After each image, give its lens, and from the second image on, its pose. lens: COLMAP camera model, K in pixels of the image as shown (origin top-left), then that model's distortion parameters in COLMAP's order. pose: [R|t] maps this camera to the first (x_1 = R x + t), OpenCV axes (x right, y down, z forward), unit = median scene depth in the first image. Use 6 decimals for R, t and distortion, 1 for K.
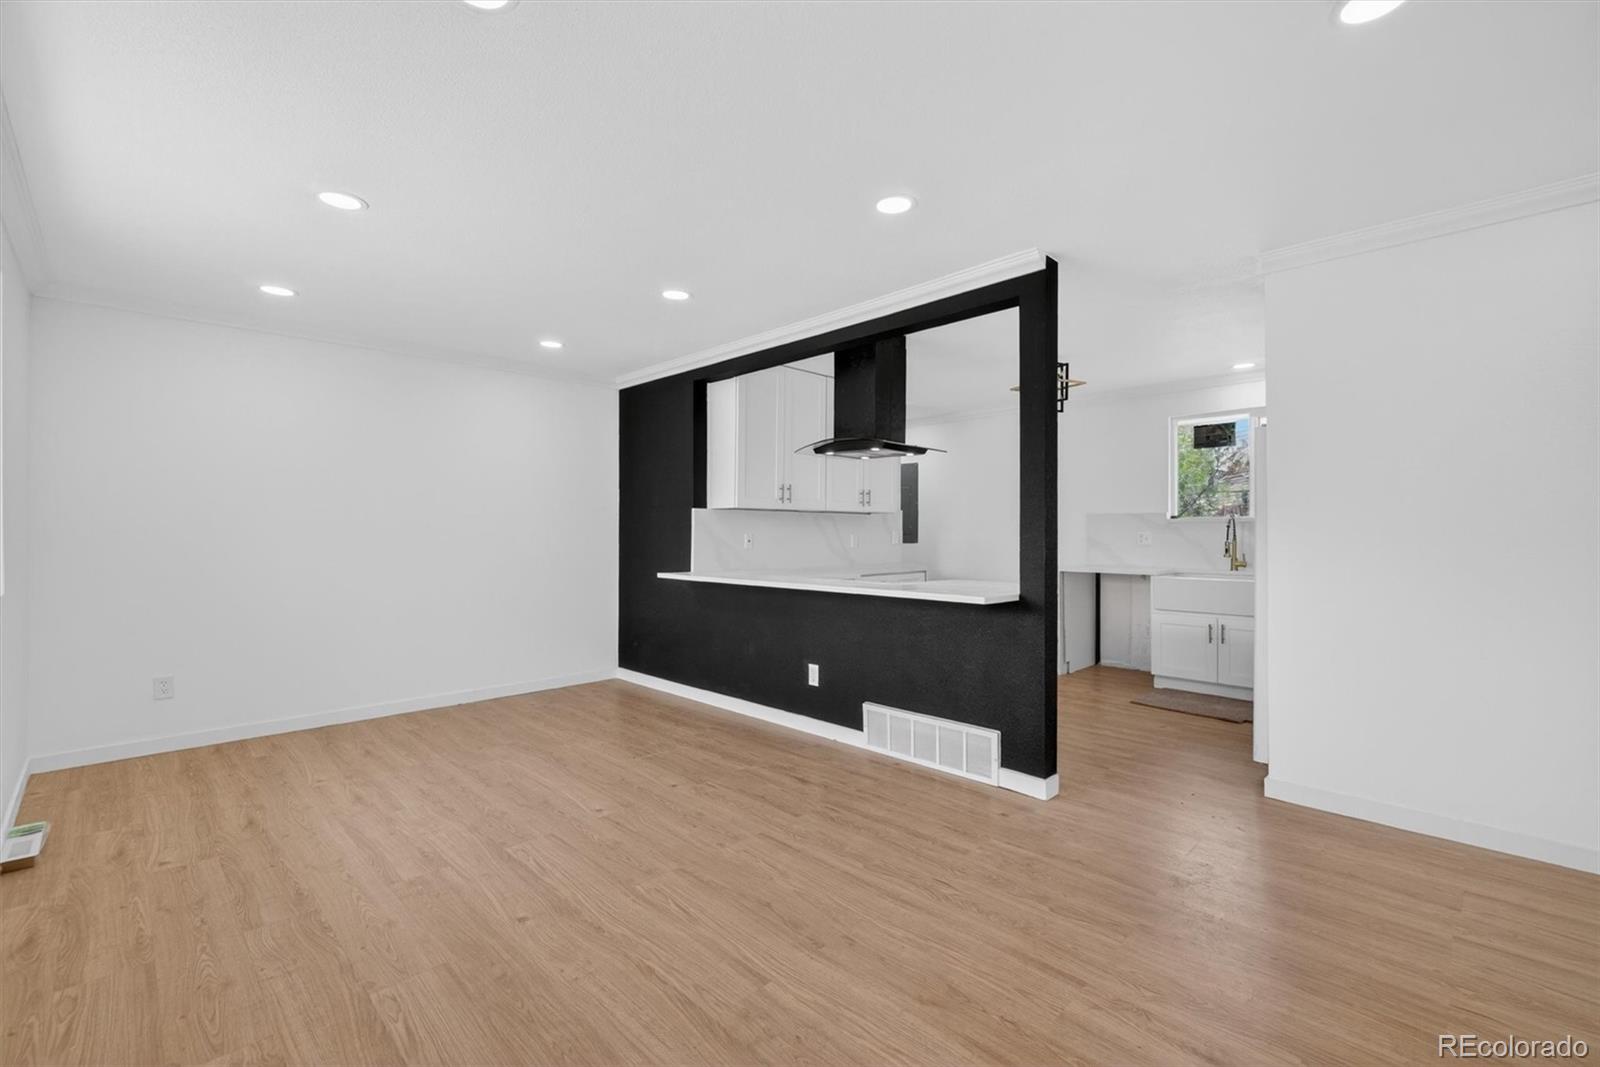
lens RADIAL K [[689.5, 0, 801.4], [0, 689.5, 528.7], [0, 0, 1]] dist [-0.001644, -0.000201]
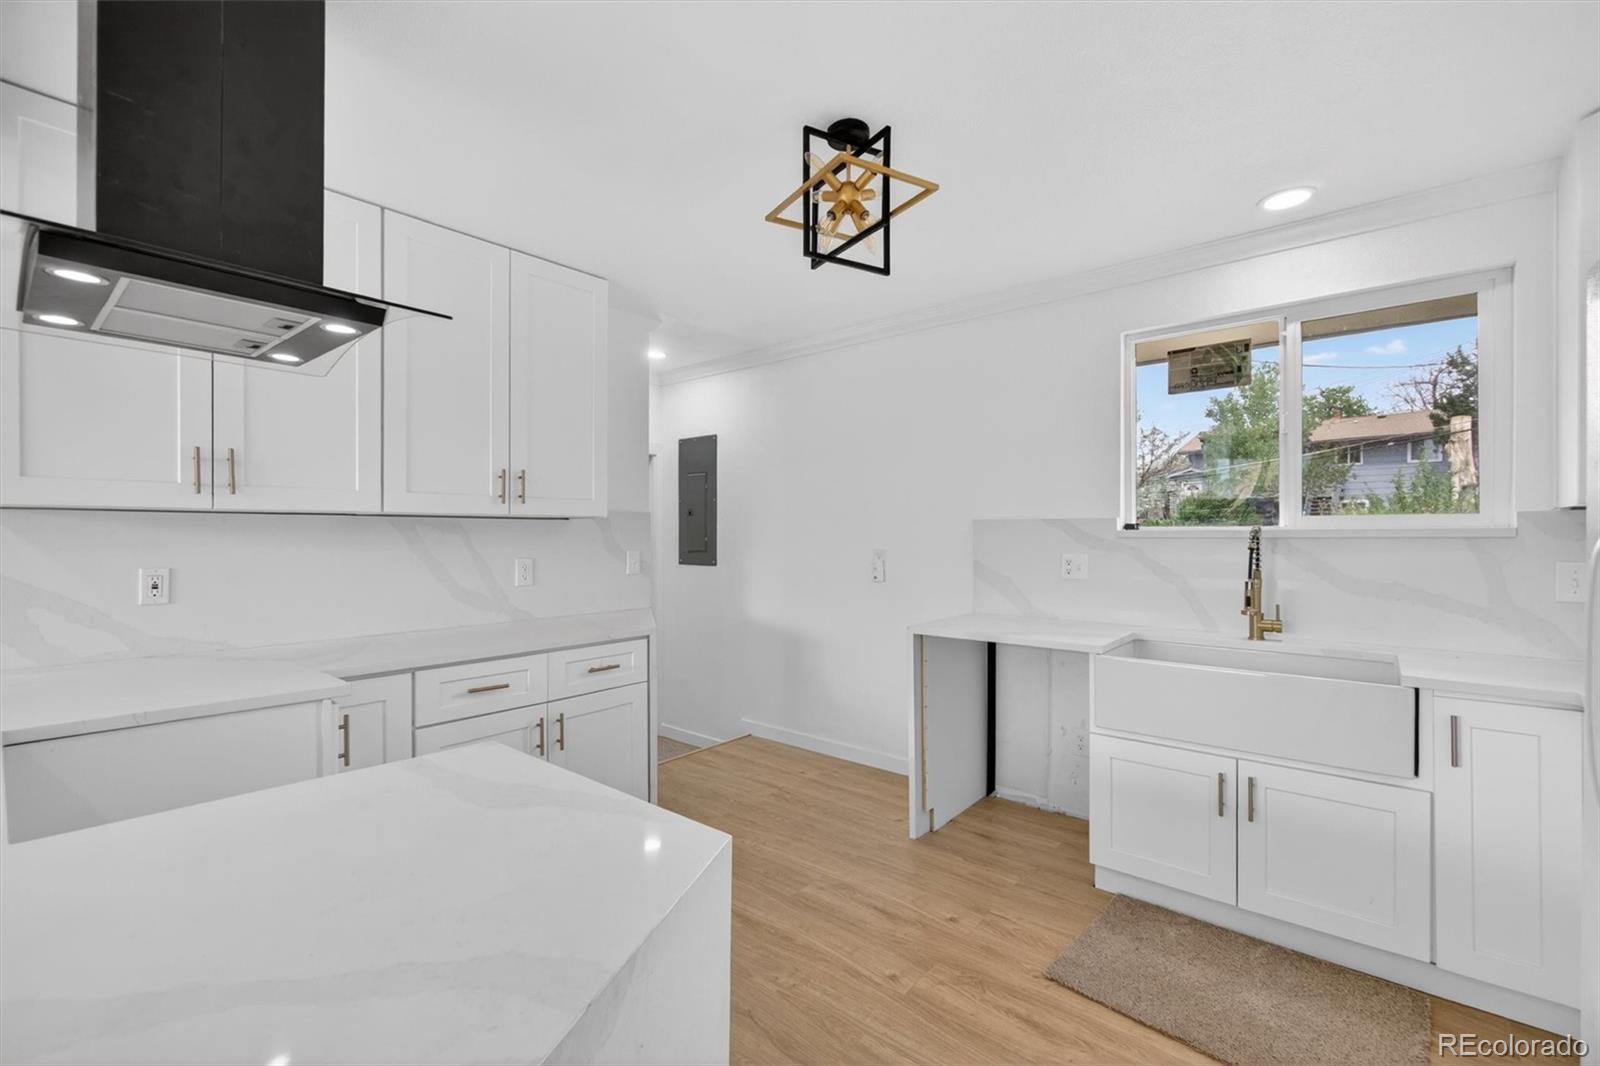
lens RADIAL K [[682.8, 0, 796.5], [0, 682.8, 533.7], [0, 0, 1]] dist [0.000852, 0.000029]
pose [[0.996068, -0.001675, 0.088579, 0.371219], [0.001468, 0.999996, 0.002408, -0.020128], [-0.088583, -0.002268, 0.996066, 0.770003]]
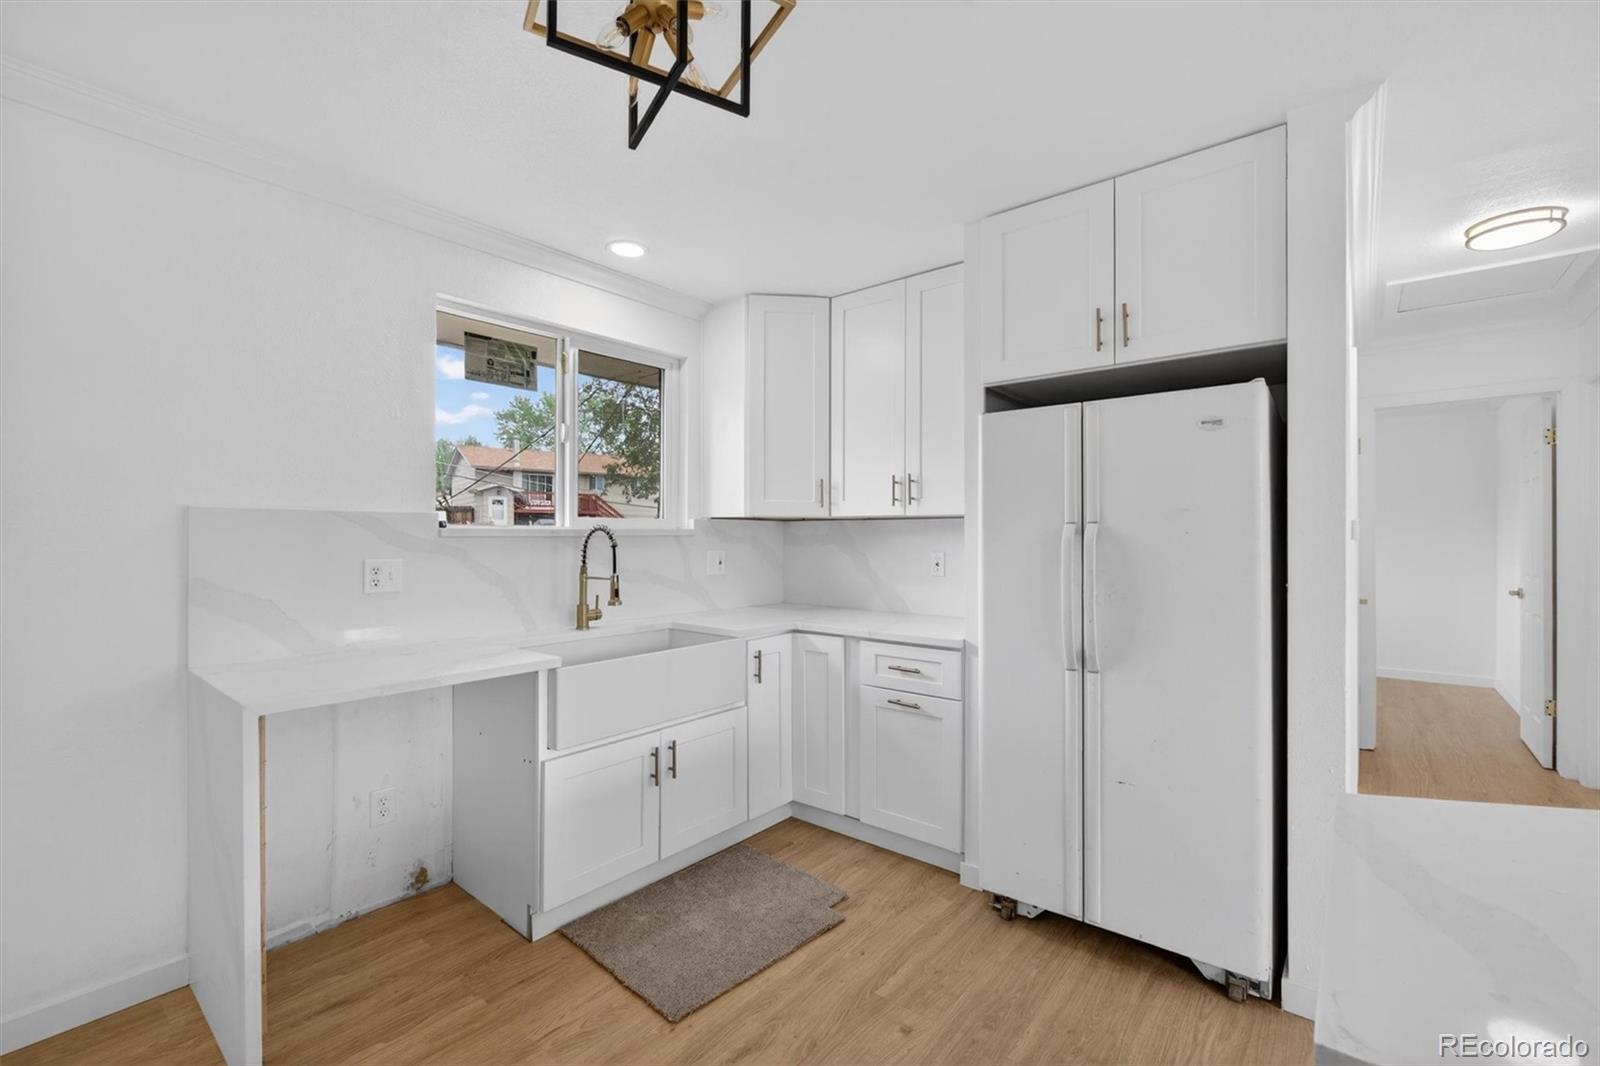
lens RADIAL K [[682.8, 0, 796.5], [0, 682.8, 533.7], [0, 0, 1]] dist [0.000852, 0.000029]
pose [[-0.095710, 0.005295, 0.995395, 0.129341], [-0.003446, 0.999978, -0.005650, -0.013897], [-0.995403, -0.003971, -0.095690, 1.234228]]
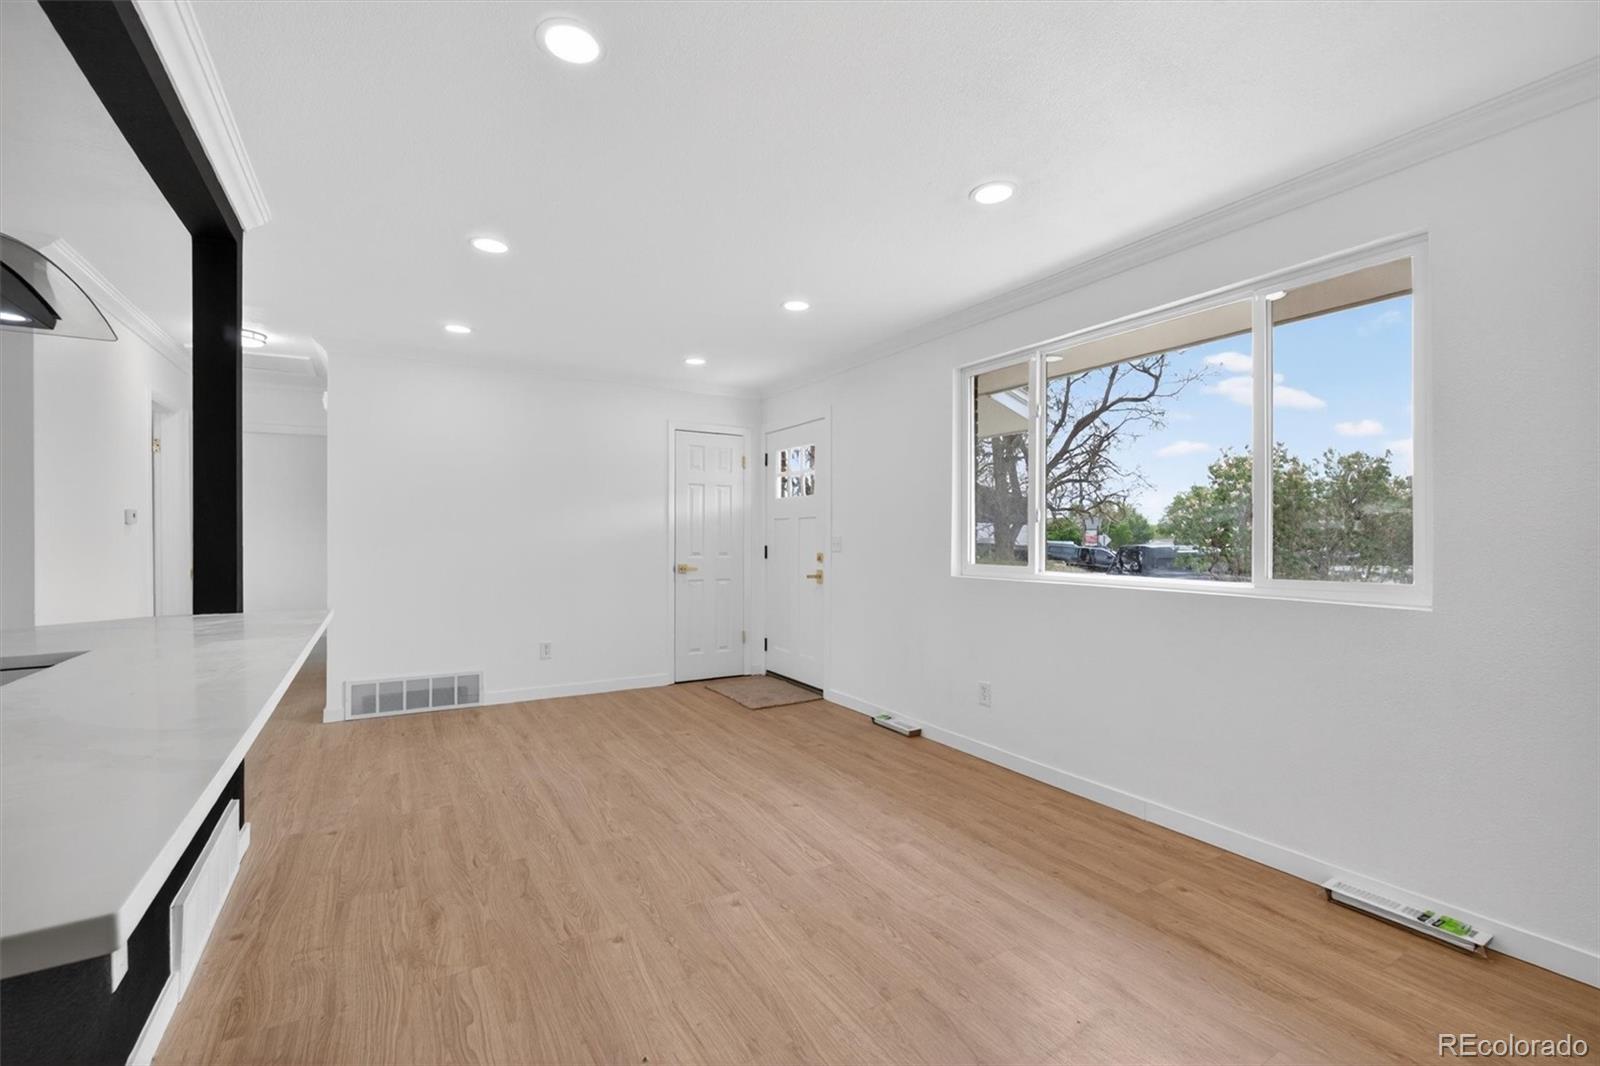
lens RADIAL K [[682.8, 0, 796.5], [0, 682.8, 533.7], [0, 0, 1]] dist [0.000852, 0.000029]
pose [[-0.970937, 0.000443, 0.239333, -0.418748], [-0.001930, 0.999951, -0.009677, 0.007260], [-0.239326, -0.009858, -0.970889, 1.336766]]
